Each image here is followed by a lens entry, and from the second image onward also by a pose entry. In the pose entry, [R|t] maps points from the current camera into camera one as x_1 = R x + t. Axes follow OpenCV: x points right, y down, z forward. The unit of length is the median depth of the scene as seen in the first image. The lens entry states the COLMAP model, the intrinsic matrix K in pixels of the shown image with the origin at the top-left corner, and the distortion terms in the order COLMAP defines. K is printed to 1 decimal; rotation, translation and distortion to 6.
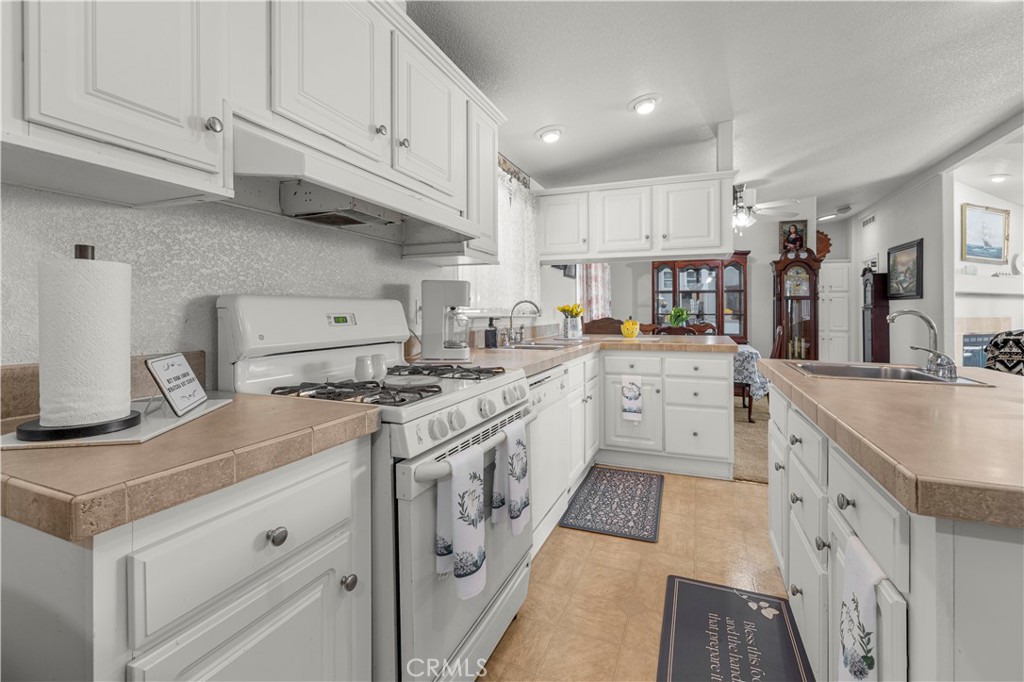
lens RADIAL K [[441.9, 0, 515.4], [0, 441.9, 314.3], [0, 0, 1]] dist [0.003402, -0.001012]
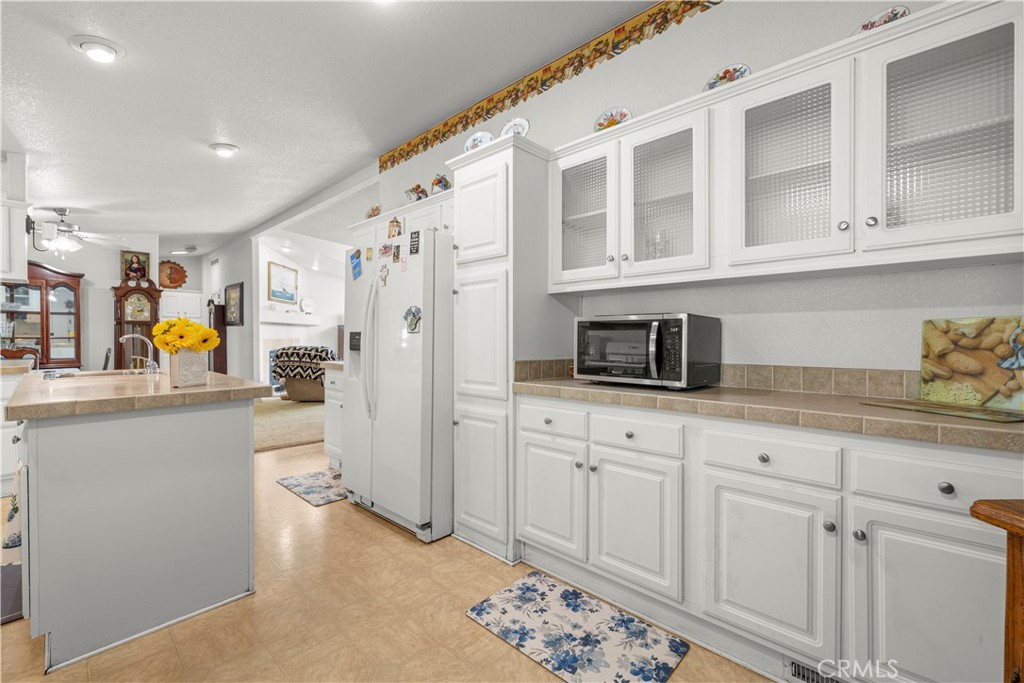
lens RADIAL K [[441.9, 0, 516.1], [0, 441.9, 335.0], [0, 0, 1]] dist [0.003402, -0.001012]
pose [[0.360358, 0.003187, 0.932809, -0.050956], [0.007185, 0.999955, -0.006192, 0.007360], [-0.932787, 0.008933, 0.360319, -0.269841]]
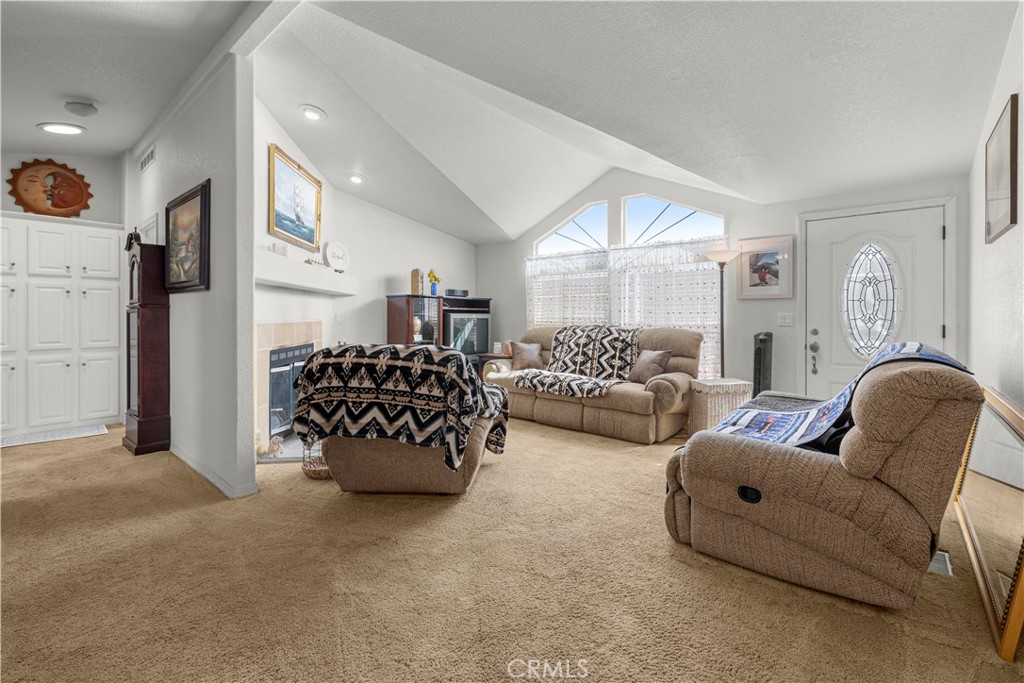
lens RADIAL K [[441.9, 0, 503.9], [0, 441.9, 304.5], [0, 0, 1]] dist [0.003402, -0.001012]
pose [[0.314378, 0.022112, 0.949040, 0.497581], [0.004268, 0.999686, -0.024706, -0.003029], [-0.949288, 0.011817, 0.314184, 0.466593]]
